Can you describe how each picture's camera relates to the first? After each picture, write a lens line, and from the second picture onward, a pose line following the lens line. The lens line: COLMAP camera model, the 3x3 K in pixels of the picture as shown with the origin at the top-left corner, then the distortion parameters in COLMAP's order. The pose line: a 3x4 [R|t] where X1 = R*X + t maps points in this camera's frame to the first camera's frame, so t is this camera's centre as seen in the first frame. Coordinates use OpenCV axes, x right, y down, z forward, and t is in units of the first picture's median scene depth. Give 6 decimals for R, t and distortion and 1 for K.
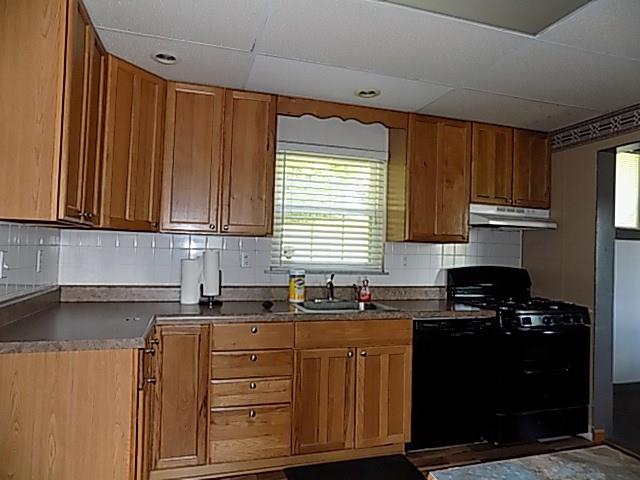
lens RADIAL K [[430.6, 0, 320.0], [0, 430.6, 240.0], [0, 0, 1]] dist [-0.081087, 0.081849]
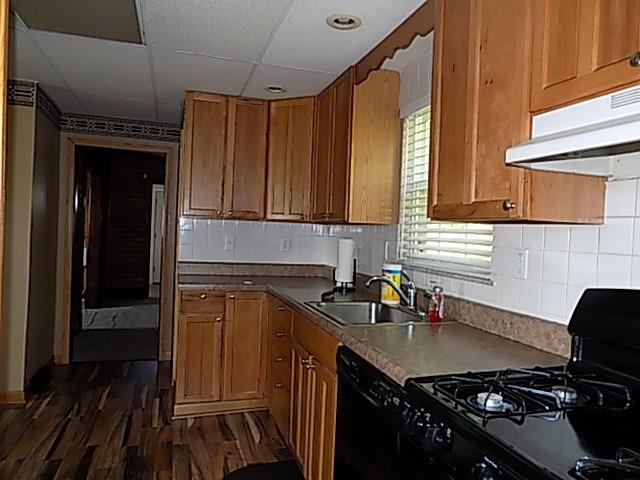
lens RADIAL K [[471.4, 0, 320.0], [0, 471.4, 240.0], [0, 0, 1]] dist [-0.044039, 0.000254]
pose [[0.012022, -0.011407, -0.999863, 0.882374], [-0.023242, 0.999662, -0.011684, 0.043073], [0.999658, 0.023379, 0.011753, 0.922067]]
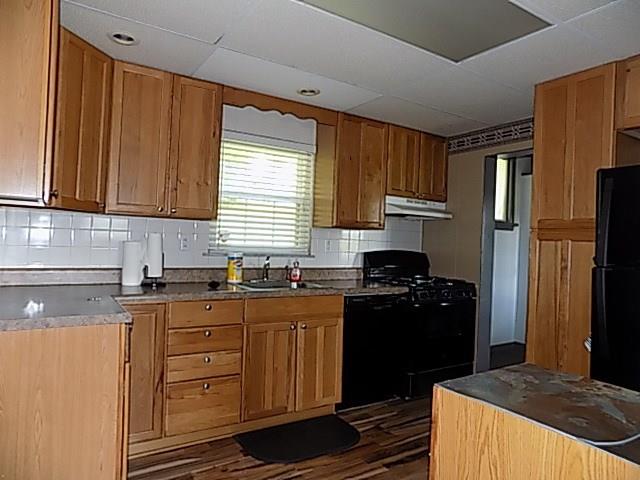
lens RADIAL K [[430.6, 0, 320.0], [0, 430.6, 240.0], [0, 0, 1]] dist [-0.081087, 0.081849]
pose [[0.962883, 0.008322, 0.269789, -0.149024], [-0.015603, 0.999569, 0.024855, 0.010298], [-0.269466, -0.028142, 0.962599, -0.077189]]
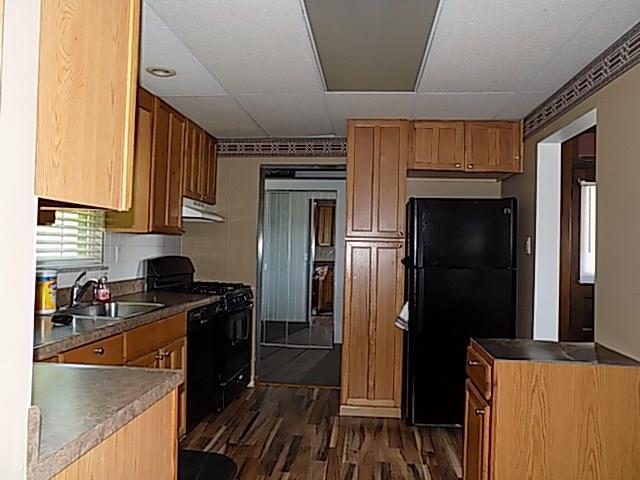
lens RADIAL K [[471.4, 0, 320.0], [0, 471.4, 240.0], [0, 0, 1]] dist [-0.044039, 0.000254]
pose [[0.394885, -0.004494, 0.918720, -0.653377], [-0.034277, 0.999220, 0.019621, -0.015395], [-0.918091, -0.039239, 0.394423, 0.272444]]
